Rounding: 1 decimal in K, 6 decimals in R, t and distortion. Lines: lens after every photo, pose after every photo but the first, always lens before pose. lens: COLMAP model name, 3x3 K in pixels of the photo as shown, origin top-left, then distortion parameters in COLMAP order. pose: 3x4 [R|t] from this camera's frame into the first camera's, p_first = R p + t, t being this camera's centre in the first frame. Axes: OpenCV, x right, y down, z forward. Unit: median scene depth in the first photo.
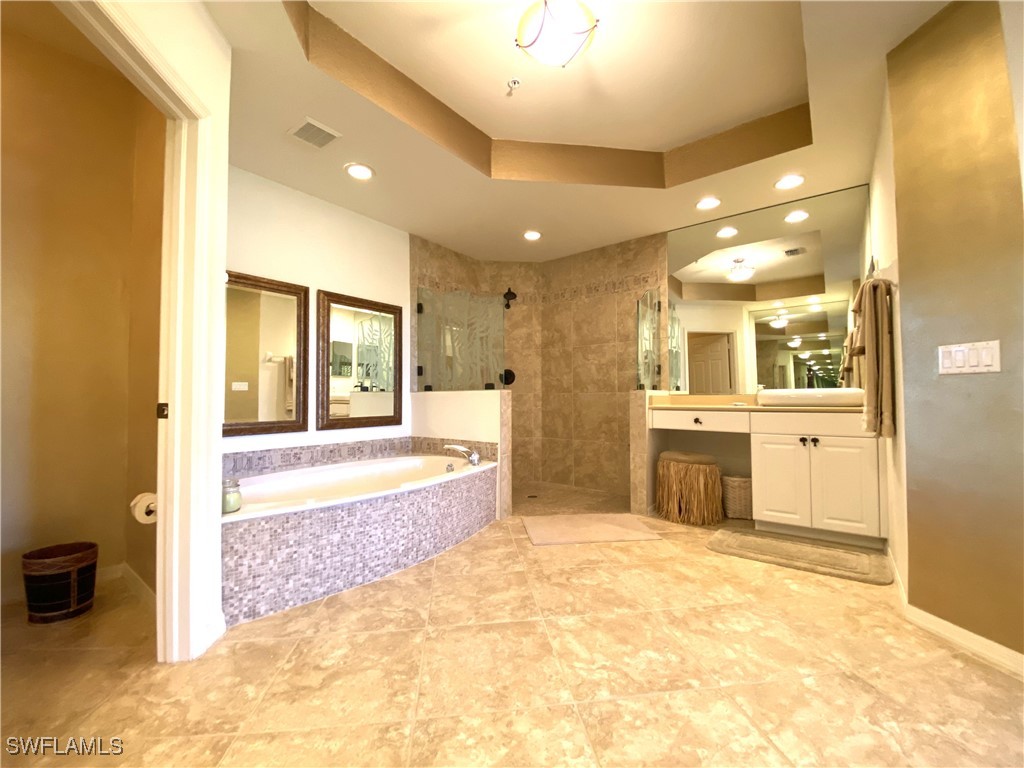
lens RADIAL K [[420.4, 0, 511.3], [0, 420.4, 384.5], [0, 0, 1]] dist [0.045623, -0.028926]
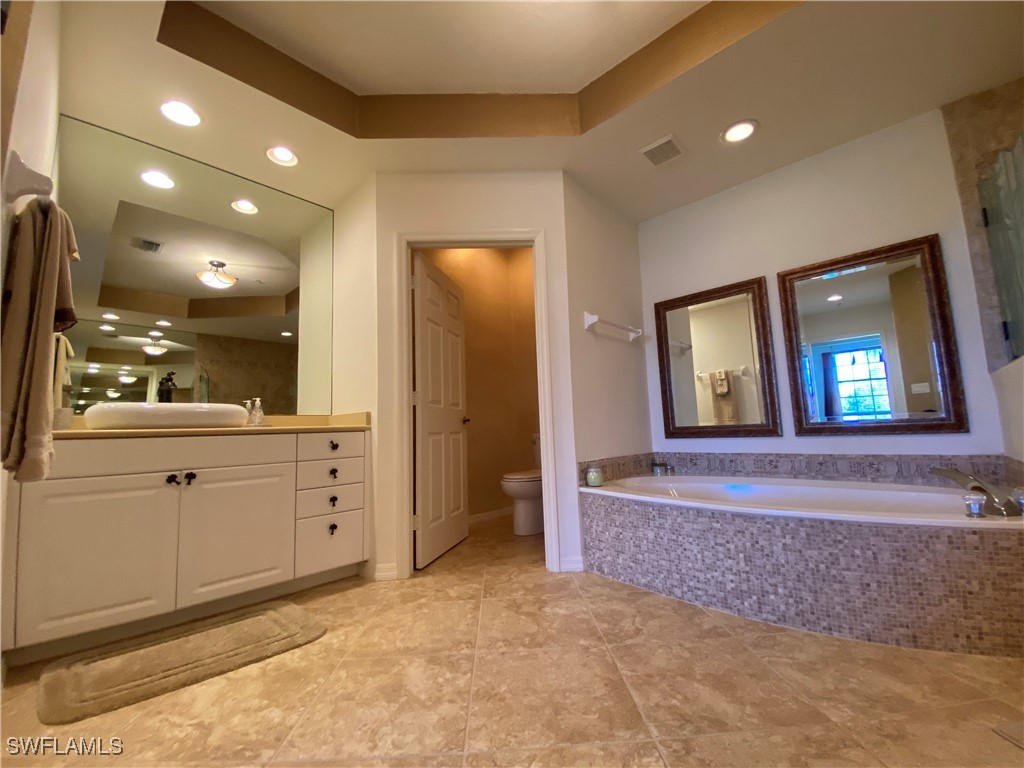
lens RADIAL K [[420.4, 0, 511.3], [0, 420.4, 384.5], [0, 0, 1]] dist [0.045623, -0.028926]
pose [[-0.103497, -0.104443, -0.989131, 0.619832], [0.067720, 0.991424, -0.111771, 0.087881], [0.992322, -0.078552, -0.095536, 0.740839]]
